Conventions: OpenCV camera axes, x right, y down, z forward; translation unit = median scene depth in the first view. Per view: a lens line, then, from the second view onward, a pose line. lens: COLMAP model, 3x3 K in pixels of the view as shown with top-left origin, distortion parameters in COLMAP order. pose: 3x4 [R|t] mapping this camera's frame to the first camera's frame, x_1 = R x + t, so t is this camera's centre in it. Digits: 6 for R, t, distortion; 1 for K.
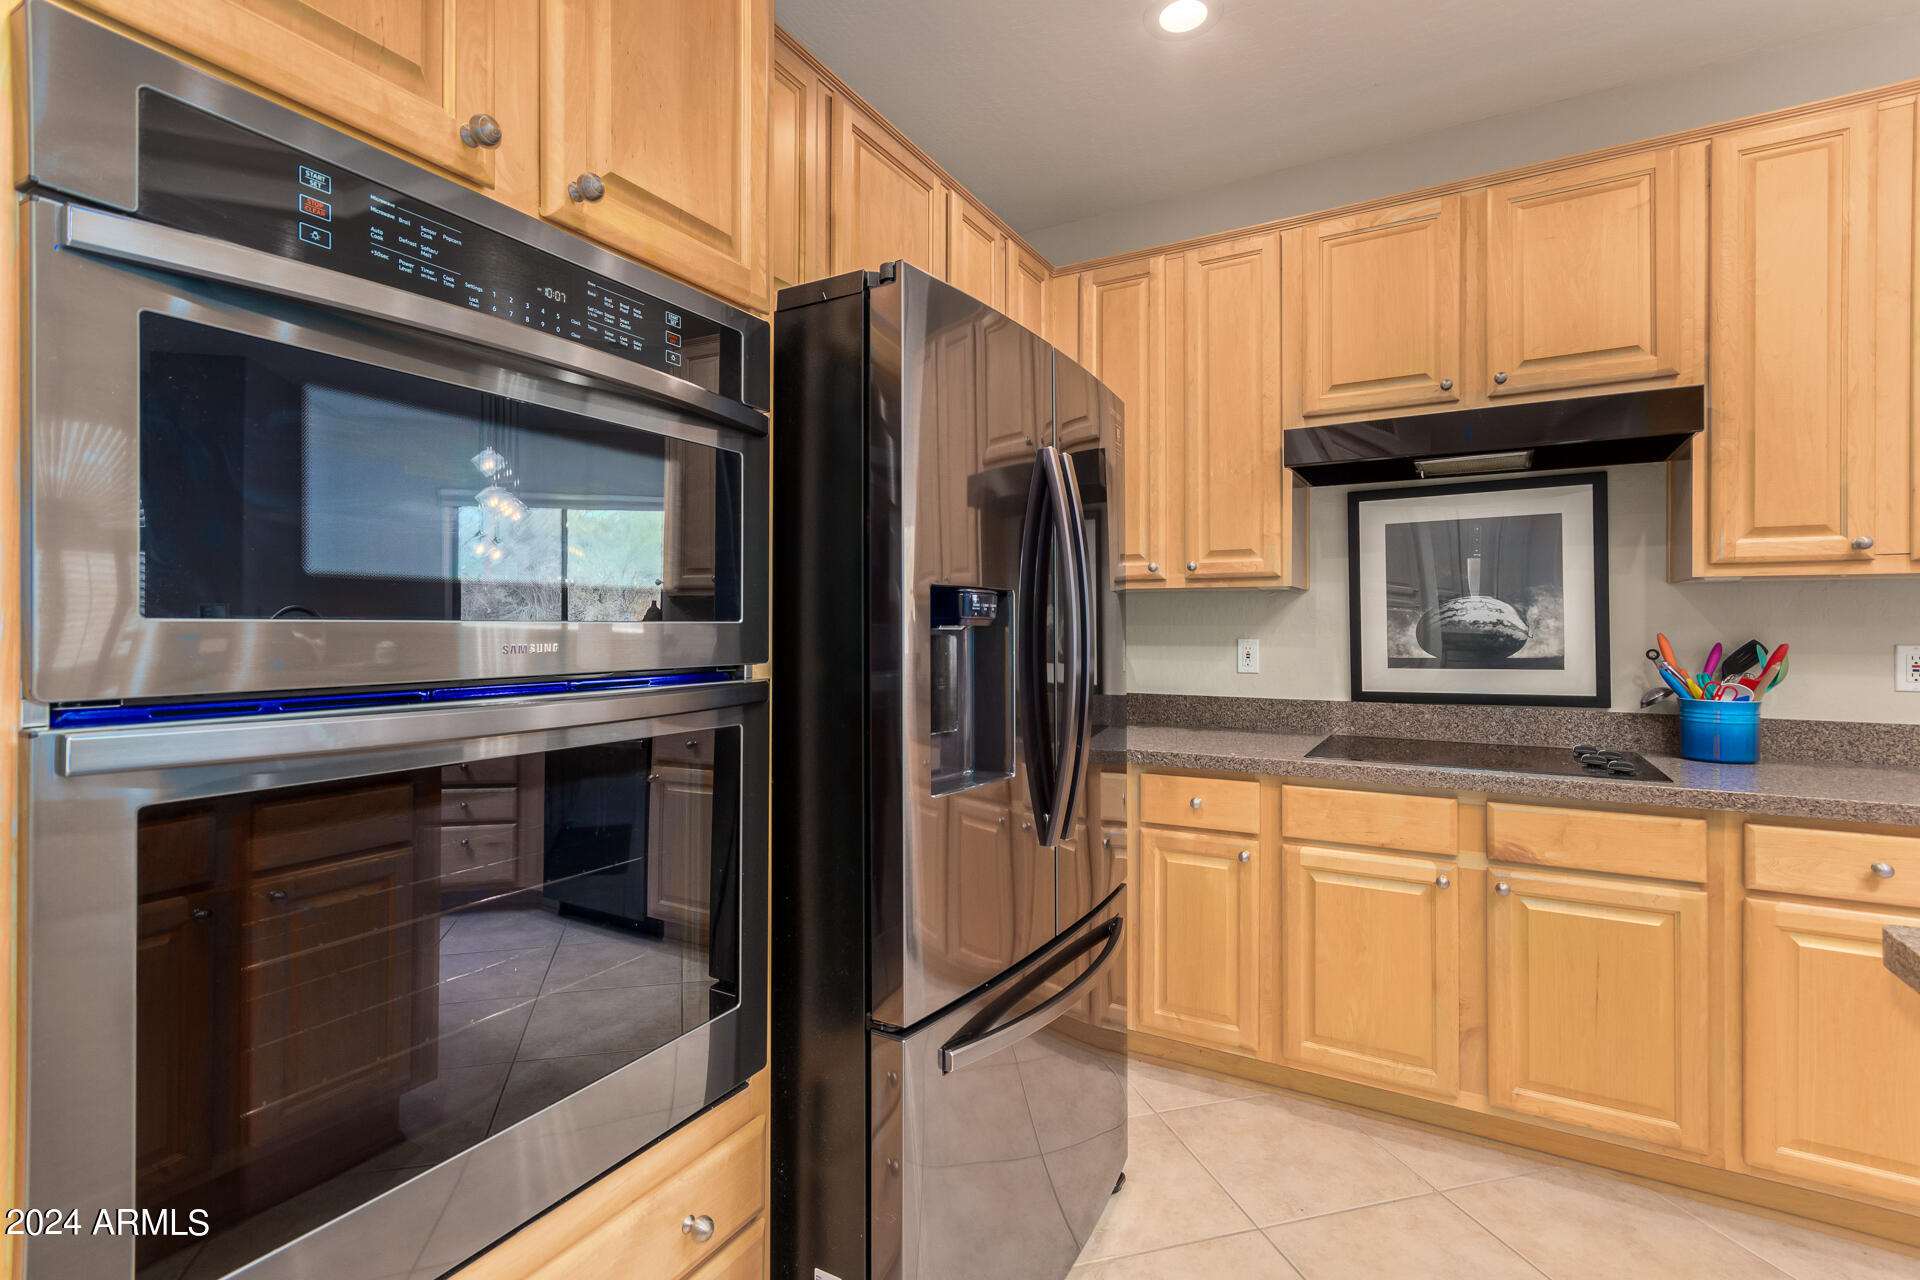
lens RADIAL K [[887.8, 0, 960.7], [0, 887.8, 627.1], [0, 0, 1]] dist [-0.001021, -0.000121]
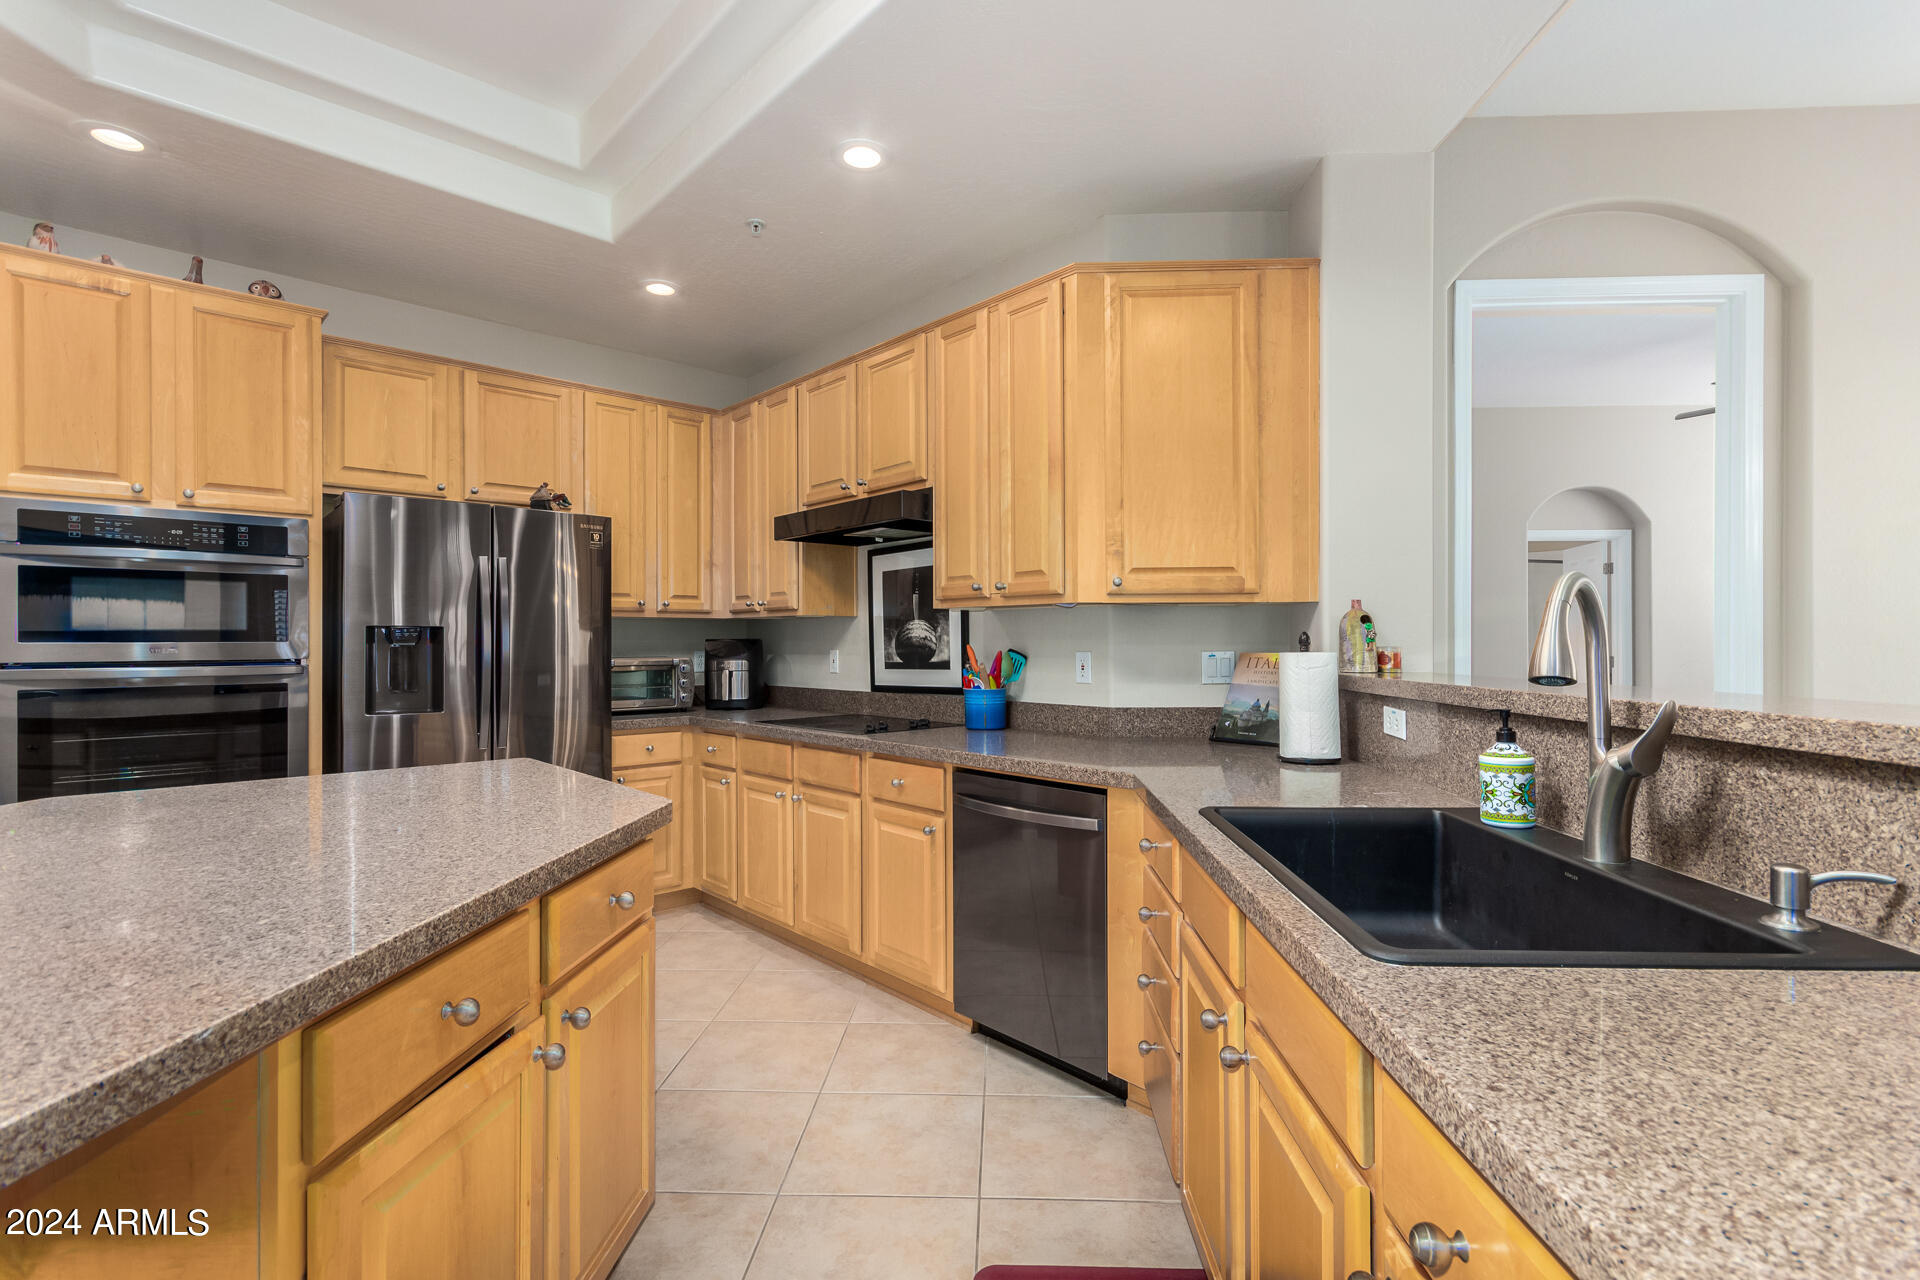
lens RADIAL K [[887.9, 0, 960.0], [0, 887.9, 640.0], [0, 0, 1]] dist [0.005186, 0.000490]
pose [[0.953245, -0.006923, -0.302118, 1.164637], [0.005903, 0.999973, -0.004288, 0.005461], [0.302139, 0.002304, 0.953261, -0.415650]]
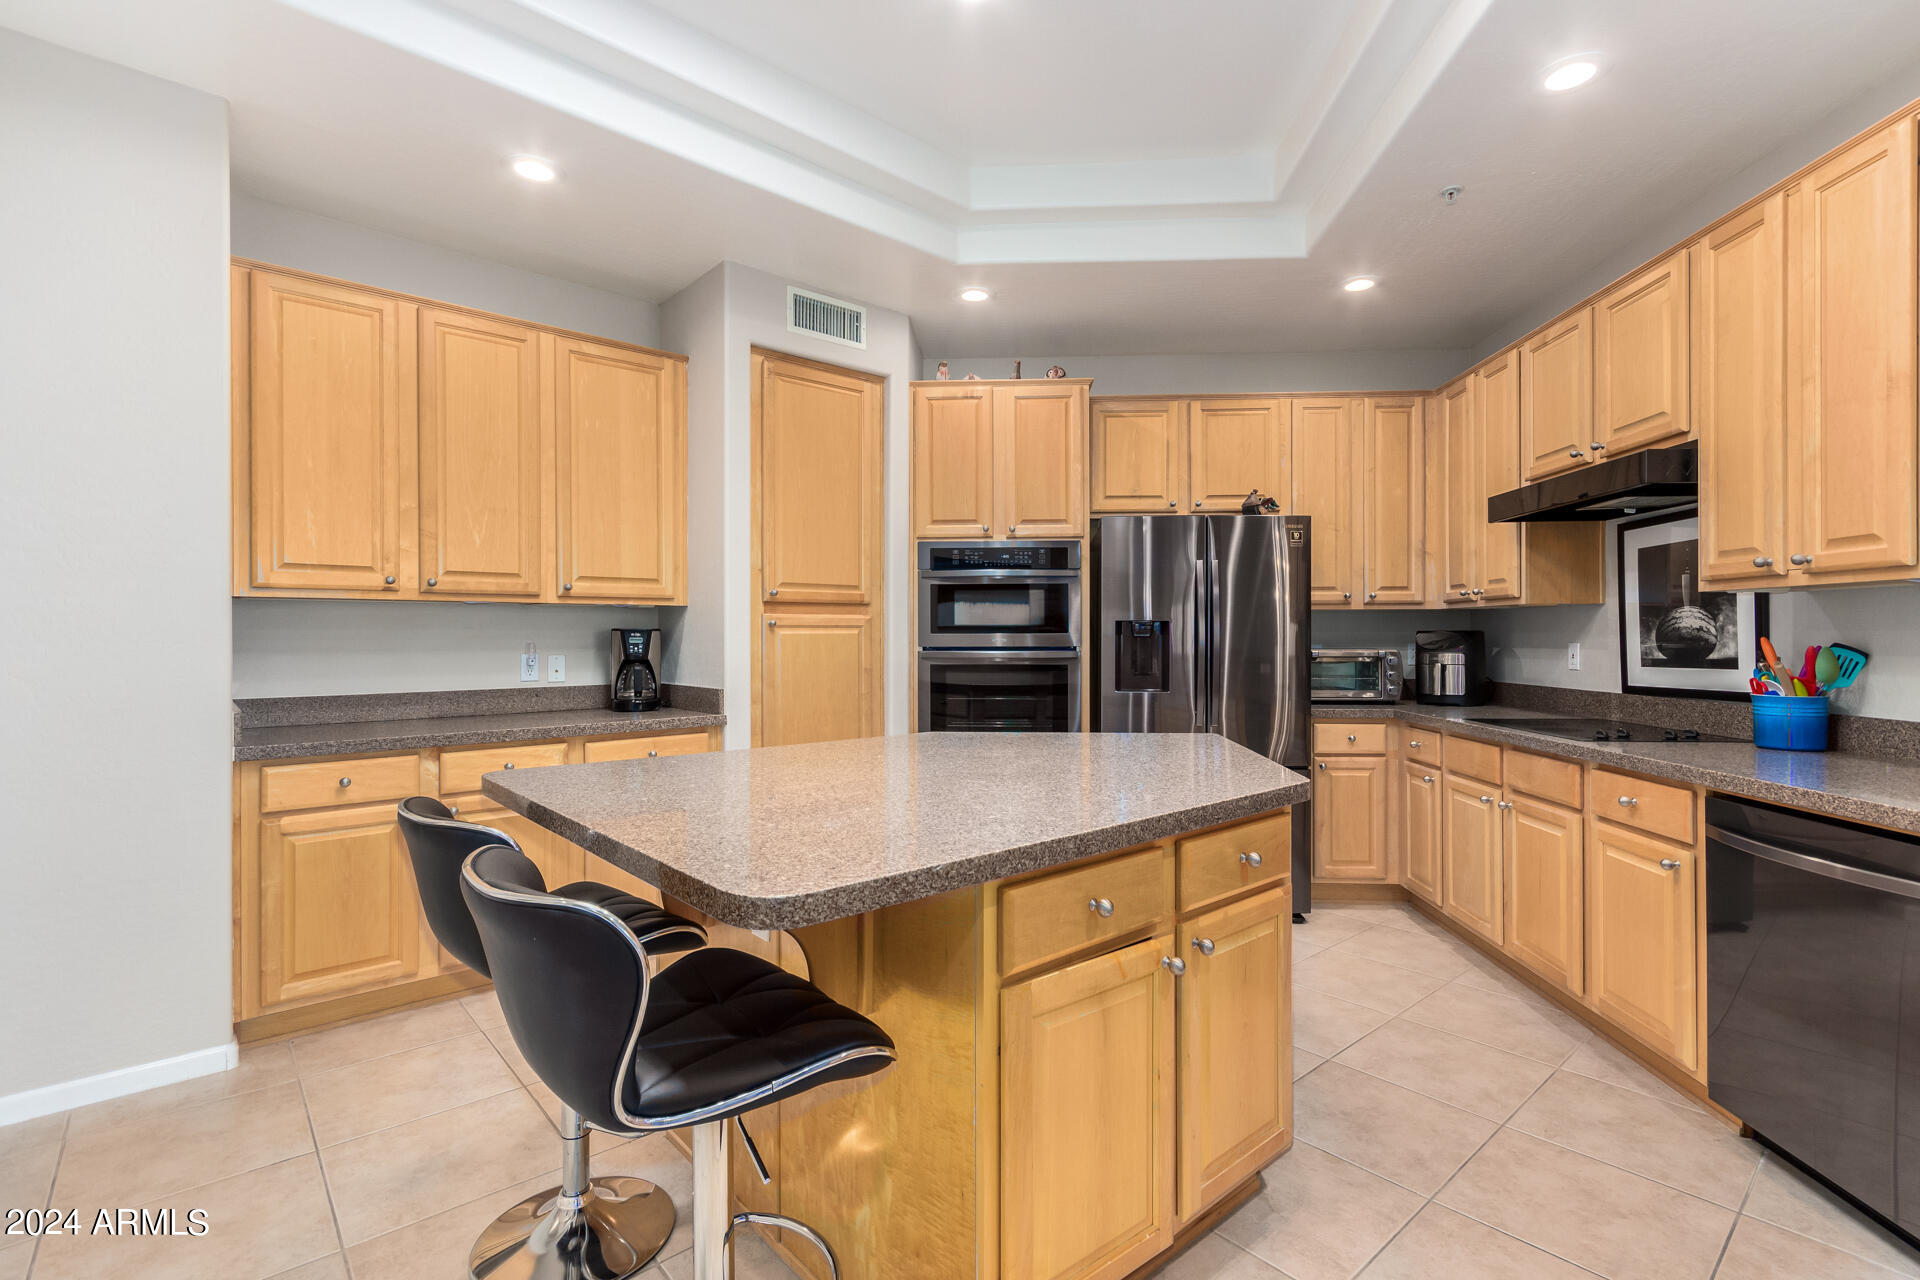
lens RADIAL K [[880.6, 0, 965.5], [0, 880.6, 634.7], [0, 0, 1]] dist [0.003059, 0.000191]
pose [[0.442346, -0.004753, -0.896832, 1.285251], [0.000912, 0.999988, -0.004850, 0.007953], [0.896844, 0.001327, 0.442345, -0.408845]]
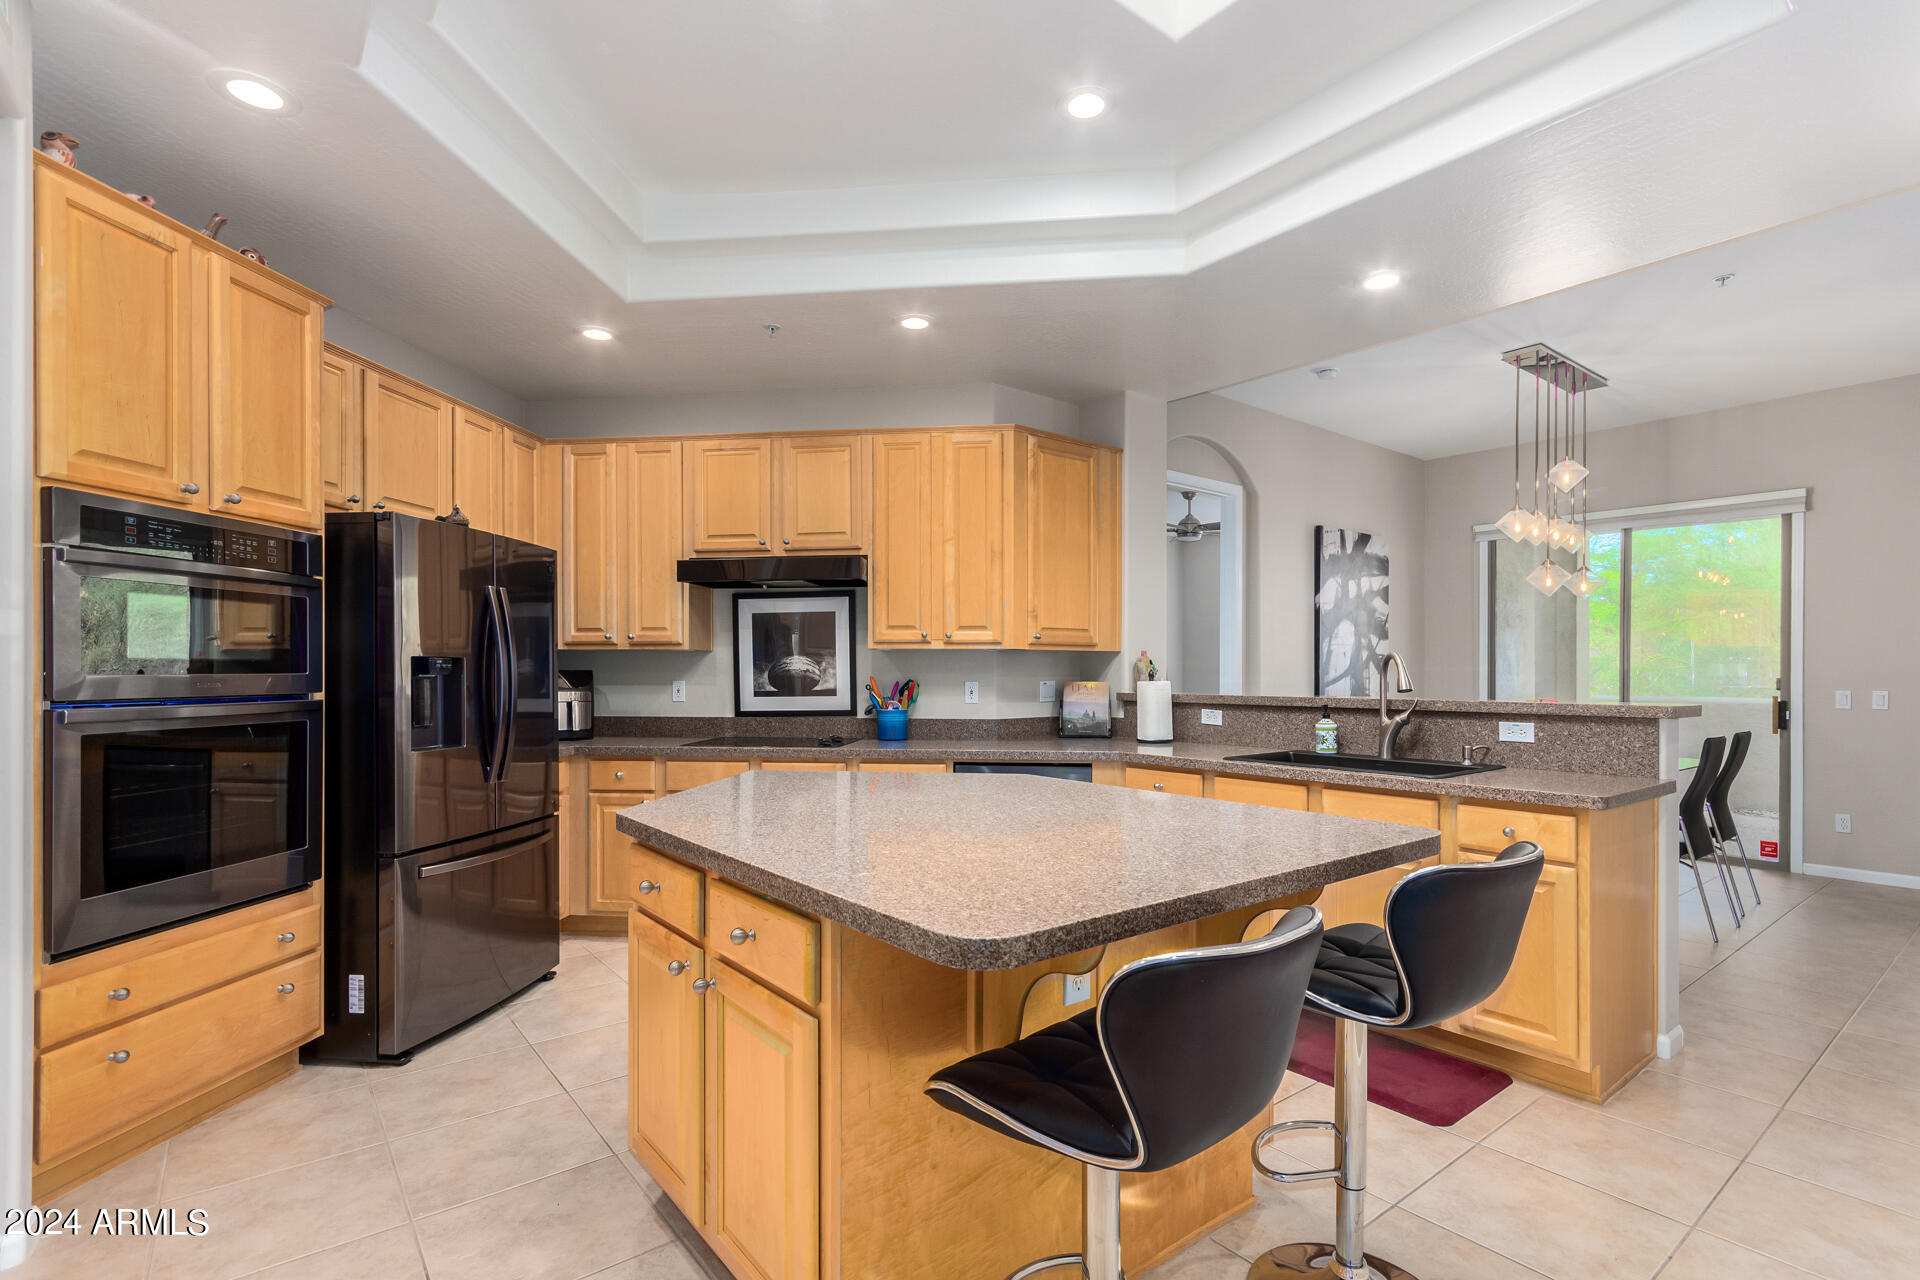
lens RADIAL K [[905.1, 0, 963.1], [0, 905.1, 672.7], [0, 0, 1]] dist [0.010814, -0.000168]
pose [[0.919618, -0.002548, 0.392805, 0.182111], [0.001671, 0.999995, 0.002574, -0.005222], [-0.392810, -0.001711, 0.919618, -0.863221]]
